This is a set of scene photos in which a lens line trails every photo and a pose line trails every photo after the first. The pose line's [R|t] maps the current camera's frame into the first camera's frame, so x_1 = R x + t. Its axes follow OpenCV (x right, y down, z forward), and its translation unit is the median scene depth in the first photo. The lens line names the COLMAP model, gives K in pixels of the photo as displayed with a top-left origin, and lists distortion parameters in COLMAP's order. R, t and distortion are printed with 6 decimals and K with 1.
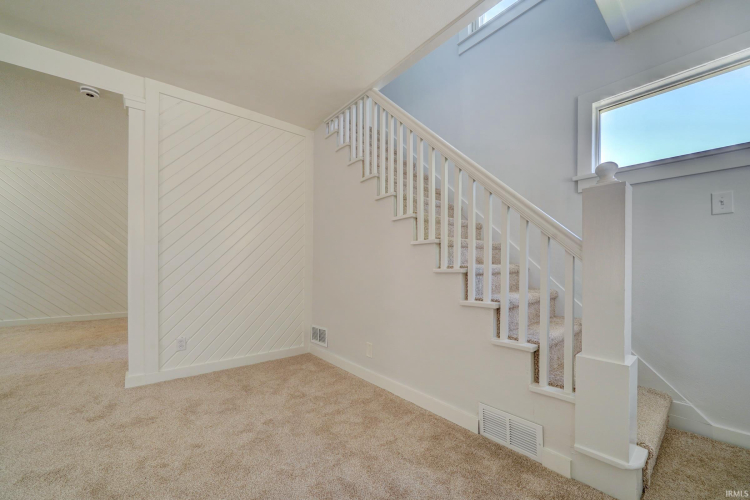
lens RADIAL K [[283.0, 0, 374.0], [0, 283.0, 269.1], [0, 0, 1]] dist [-0.012157, -0.000081]
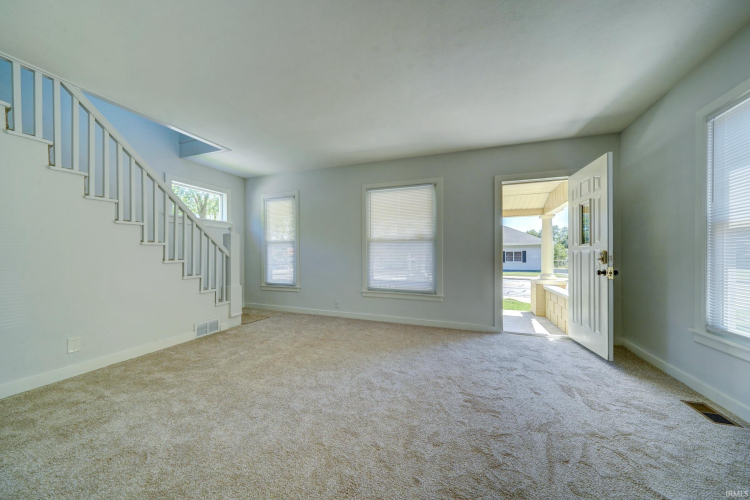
lens RADIAL K [[262.4, 0, 374.4], [0, 262.4, 256.3], [0, 0, 1]] dist [-0.001821, 0.000033]
pose [[-0.490933, -0.001850, 0.871195, -1.616112], [0.009864, 0.999922, 0.007682, -0.025432], [-0.871142, 0.012365, -0.490876, 0.644086]]
